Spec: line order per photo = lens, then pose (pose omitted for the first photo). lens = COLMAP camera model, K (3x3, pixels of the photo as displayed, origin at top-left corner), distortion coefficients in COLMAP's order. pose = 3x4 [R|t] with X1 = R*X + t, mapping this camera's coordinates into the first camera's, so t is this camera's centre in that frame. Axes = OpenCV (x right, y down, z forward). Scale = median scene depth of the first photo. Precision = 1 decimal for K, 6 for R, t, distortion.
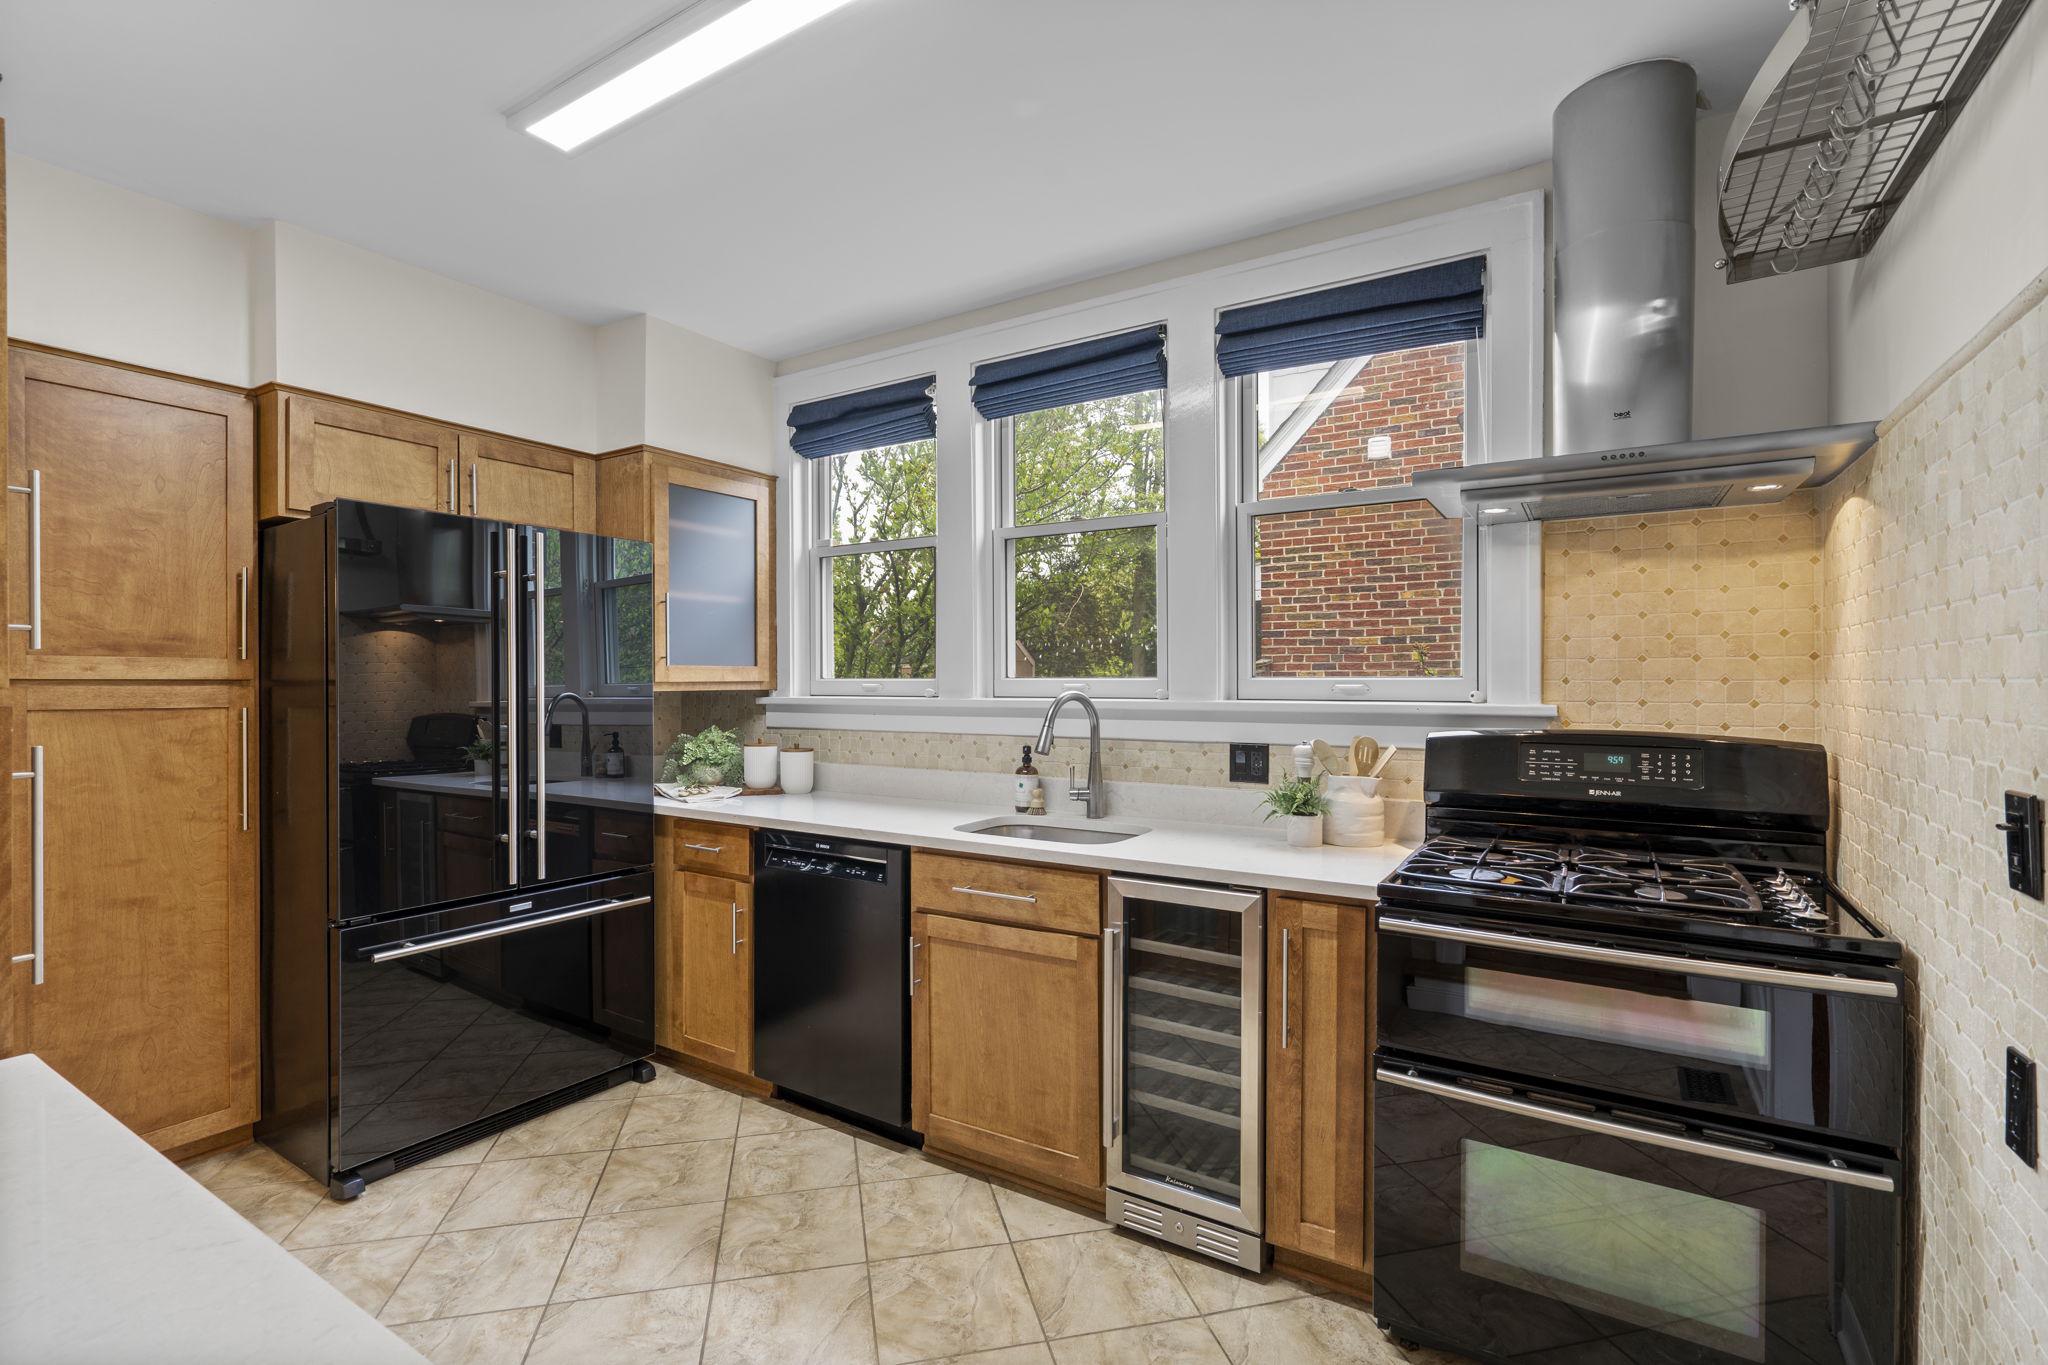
lens RADIAL K [[937.1, 0, 1028.9], [0, 937.1, 685.2], [0, 0, 1]] dist [-0.010600, 0.003574]
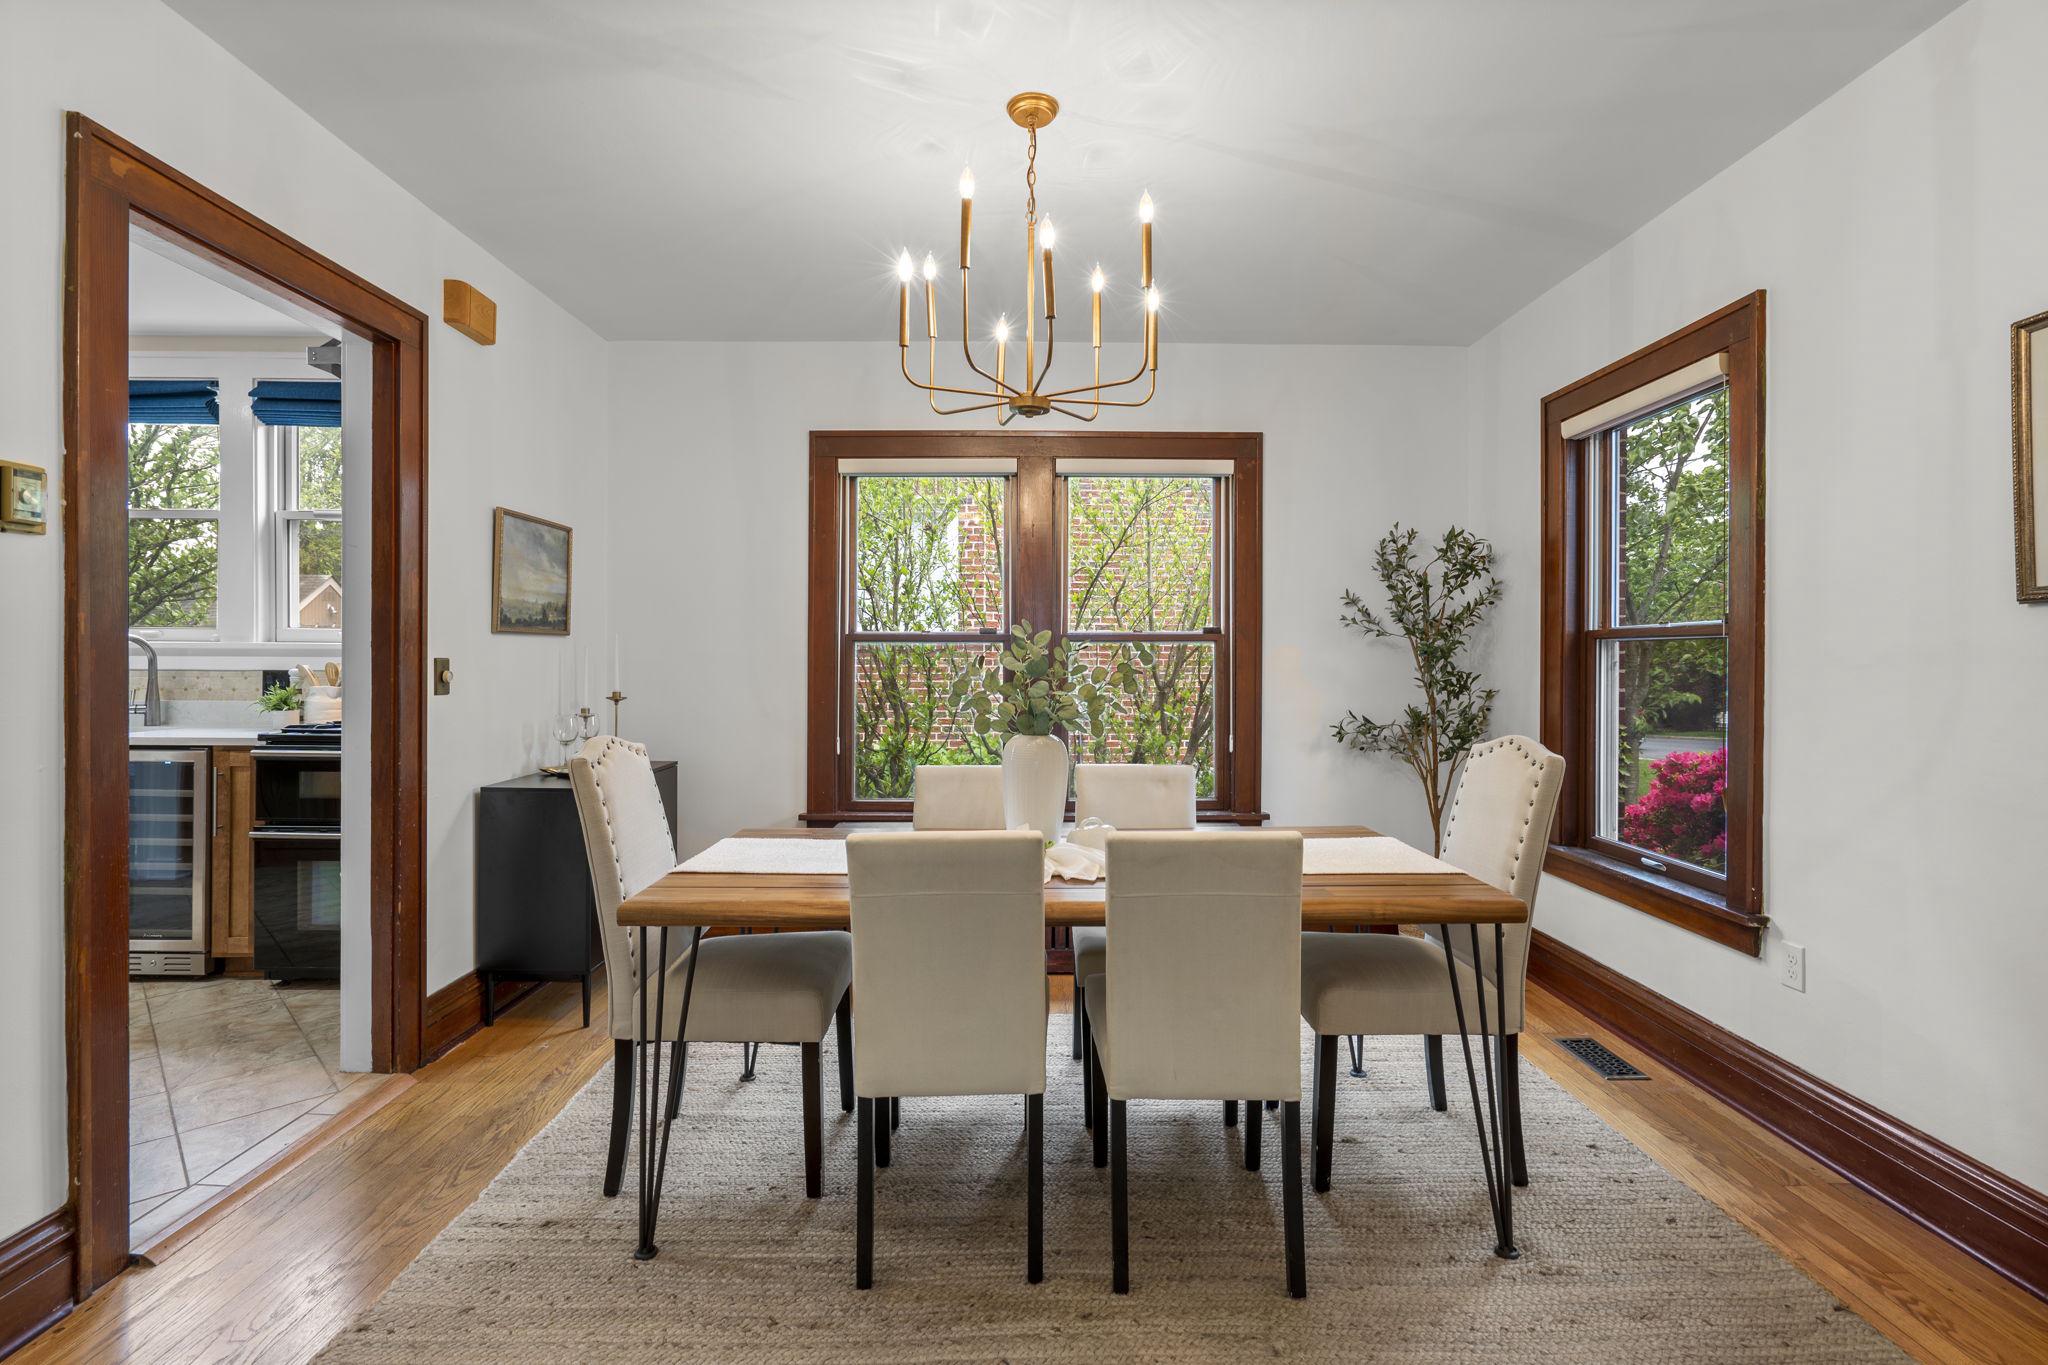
lens RADIAL K [[937.1, 0, 1032.6], [0, 937.1, 662.1], [0, 0, 1]] dist [-0.010600, 0.003574]
pose [[0.845208, 0.002114, 0.534434, 0.472296], [-0.000504, 0.999995, -0.003158, 0.054052], [-0.534438, 0.002400, 0.845205, -0.943888]]
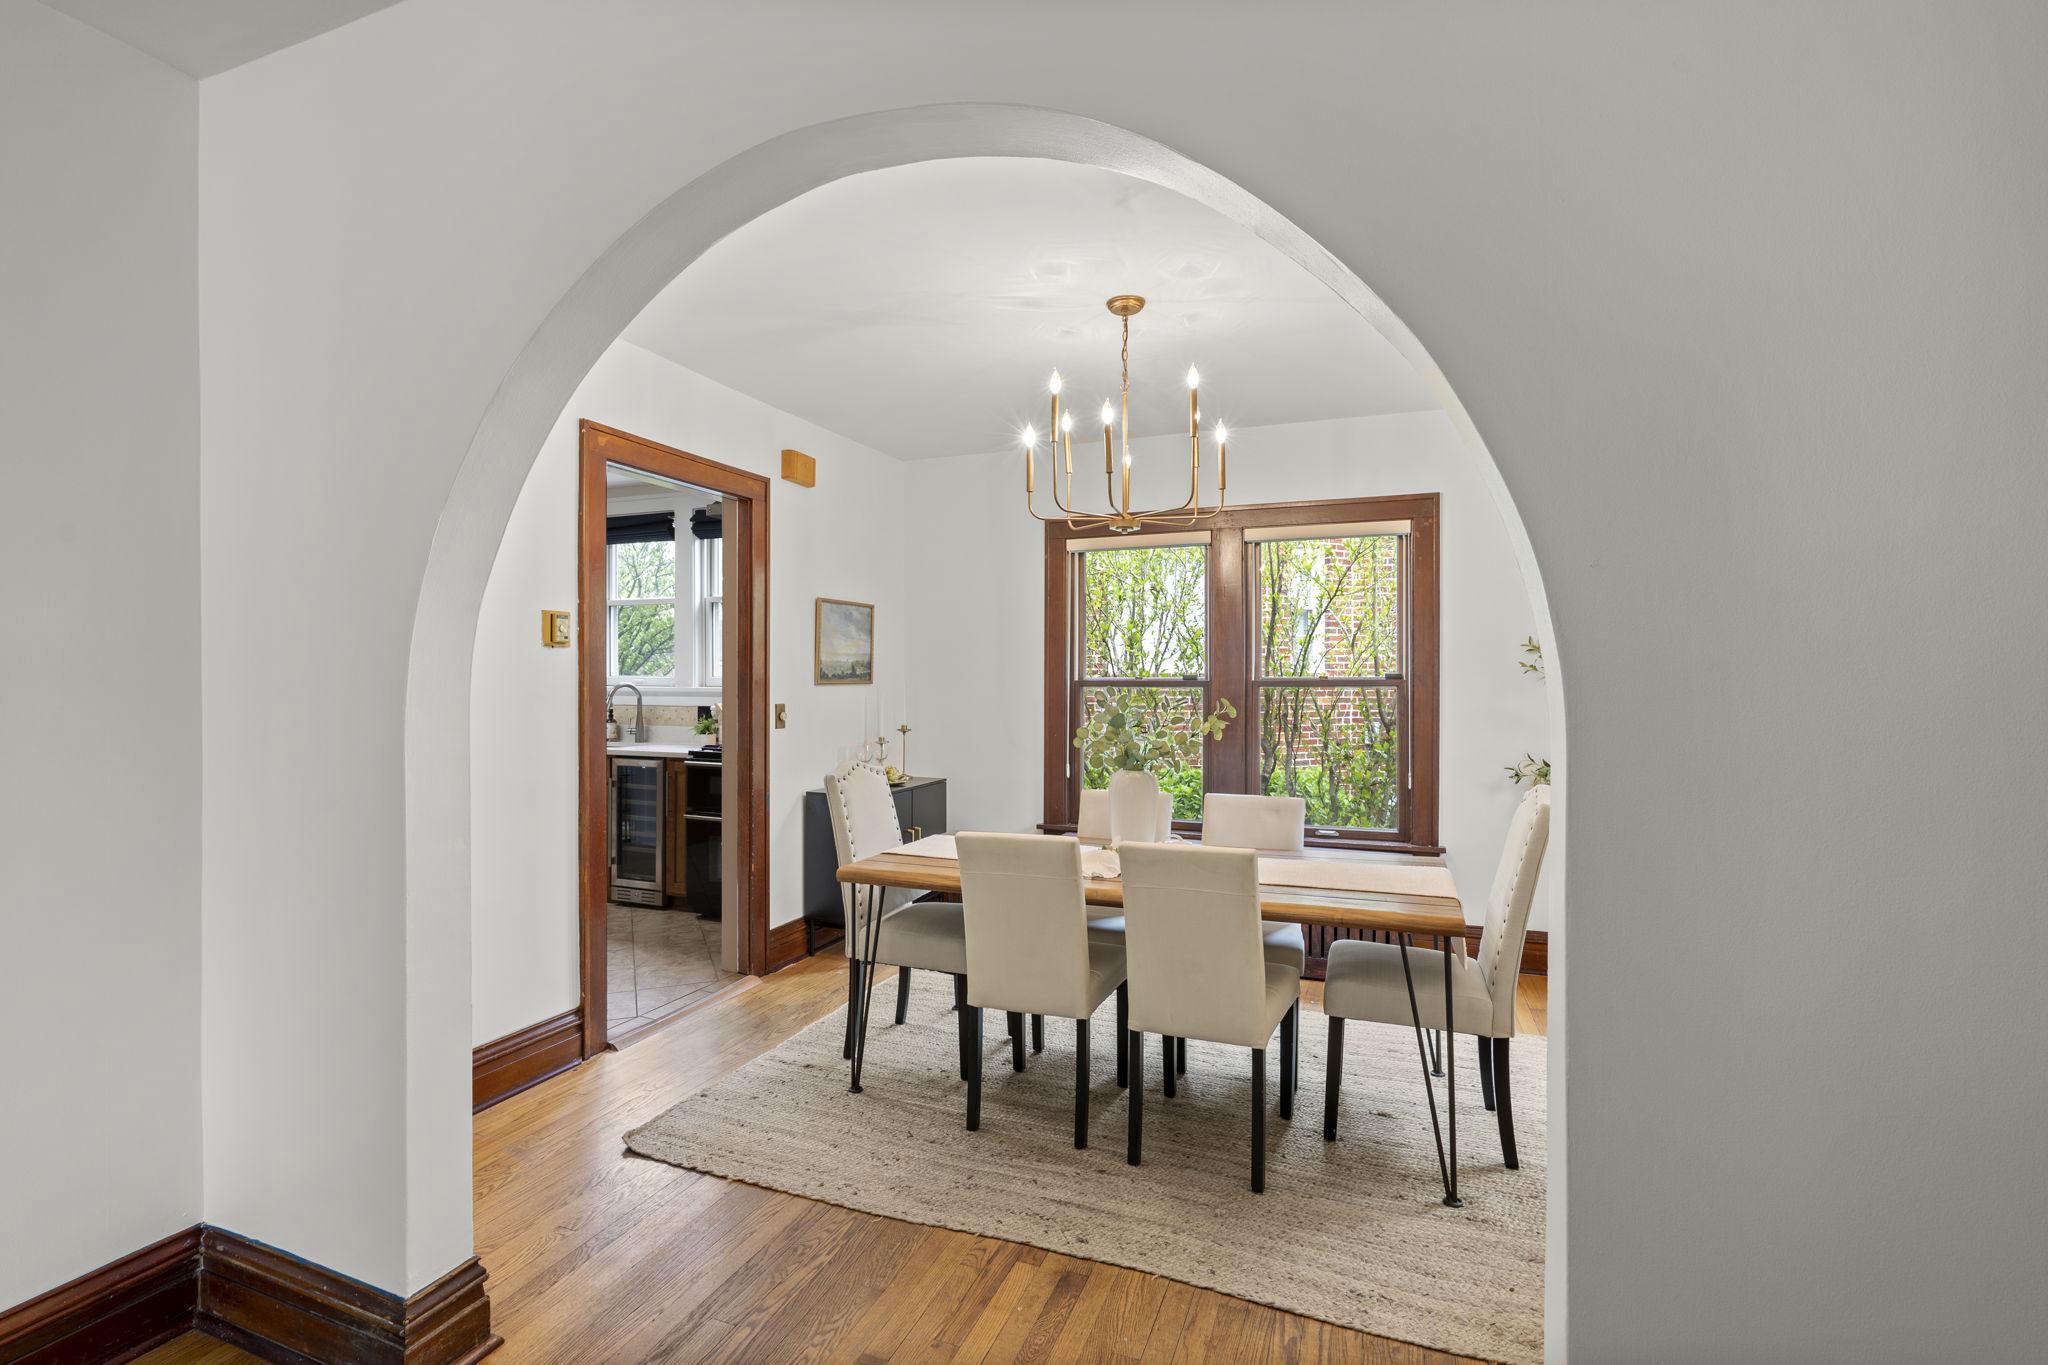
lens RADIAL K [[937.1, 0, 1037.9], [0, 937.1, 682.9], [0, 0, 1]] dist [-0.010600, 0.003574]
pose [[0.983525, 0.001758, 0.180766, 0.621882], [-0.001270, 0.999995, -0.002816, 0.012295], [-0.180770, 0.002540, 0.983522, -1.352281]]
